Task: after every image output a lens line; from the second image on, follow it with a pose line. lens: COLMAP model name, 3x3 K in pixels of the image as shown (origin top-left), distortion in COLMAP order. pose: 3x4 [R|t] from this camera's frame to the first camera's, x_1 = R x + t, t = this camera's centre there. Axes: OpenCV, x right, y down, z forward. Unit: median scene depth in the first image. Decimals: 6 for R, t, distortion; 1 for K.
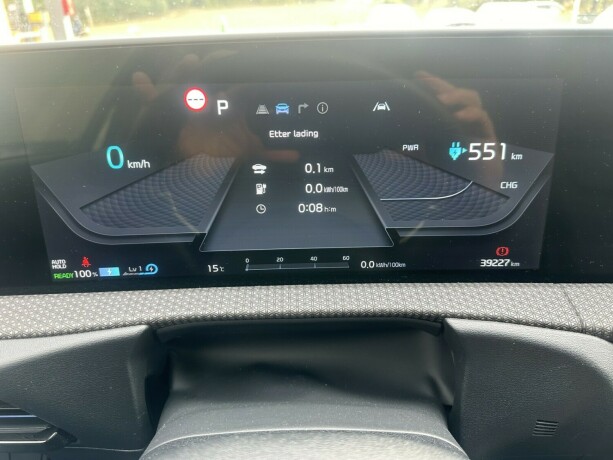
lens RADIAL K [[427.7, 0, 306.5], [0, 427.7, 230.0], [0, 0, 1]] dist [0.040625, -0.061452]
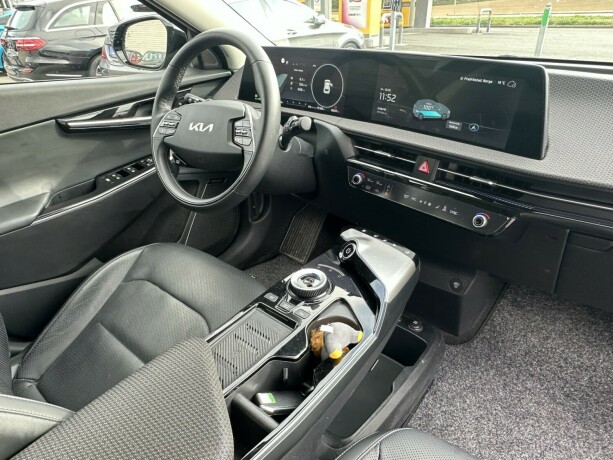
lens RADIAL K [[405.0, 0, 295.6], [0, 405.0, 230.5], [0, 0, 1]] dist [-0.008554, 0.001292]
pose [[0.727564, 0.325380, -0.603969, 2.823948], [-0.280876, 0.944483, 0.170474, 0.590996], [0.625907, 0.045610, 0.778563, -2.040885]]
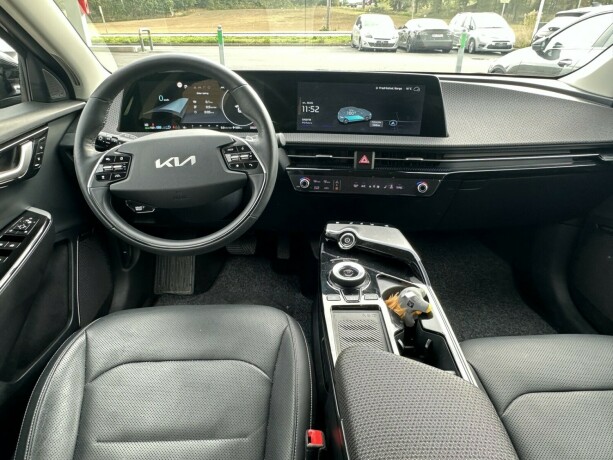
lens RADIAL K [[405.0, 0, 295.6], [0, 405.0, 230.5], [0, 0, 1]] dist [-0.008554, 0.001292]
pose [[0.999614, 0.024335, -0.013369, 0.944722], [-0.023942, 0.999298, 0.028800, 0.962940], [0.014061, -0.028469, 0.999496, -2.931060]]
